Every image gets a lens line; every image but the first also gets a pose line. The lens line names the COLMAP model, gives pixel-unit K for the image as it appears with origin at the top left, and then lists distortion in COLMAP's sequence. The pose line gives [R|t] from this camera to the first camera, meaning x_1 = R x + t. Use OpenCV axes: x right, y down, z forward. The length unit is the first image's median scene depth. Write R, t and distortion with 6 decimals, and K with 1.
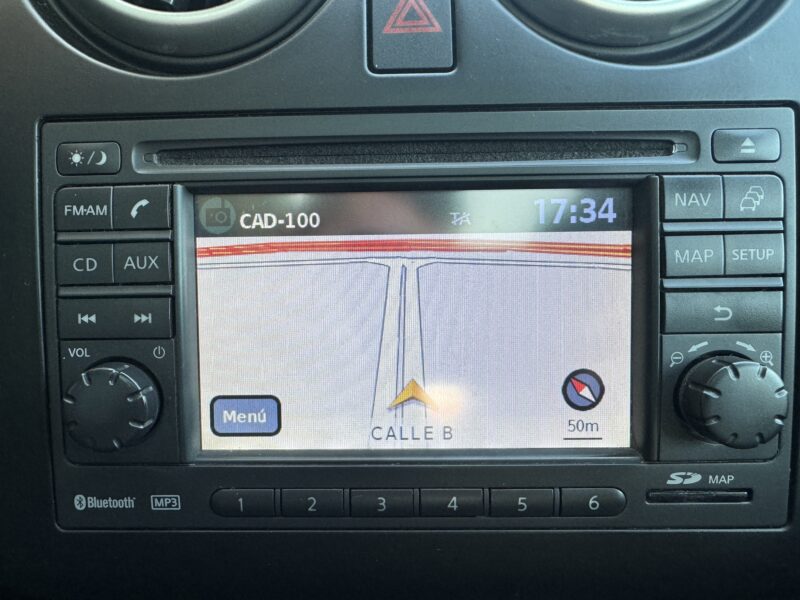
lens RADIAL K [[553.6, 0, 361.9], [0, 553.6, 299.9], [0, 0, 1]] dist [-0.001243, -0.002732]
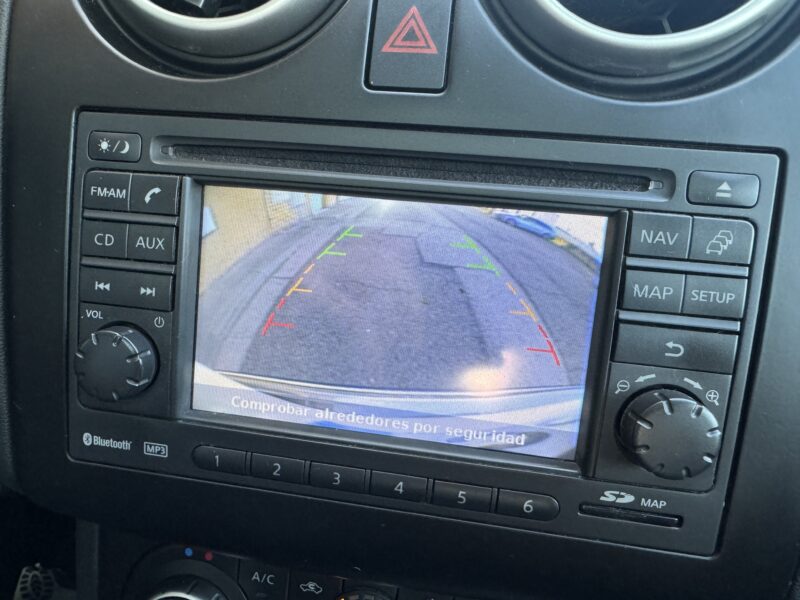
lens RADIAL K [[553.6, 0, 361.9], [0, 553.6, 299.9], [0, 0, 1]] dist [-0.001243, -0.002732]
pose [[0.987824, 0.113236, -0.106683, 0.167836], [-0.106143, 0.991884, 0.069994, -0.076654], [0.113743, -0.057819, 0.991826, -0.091073]]
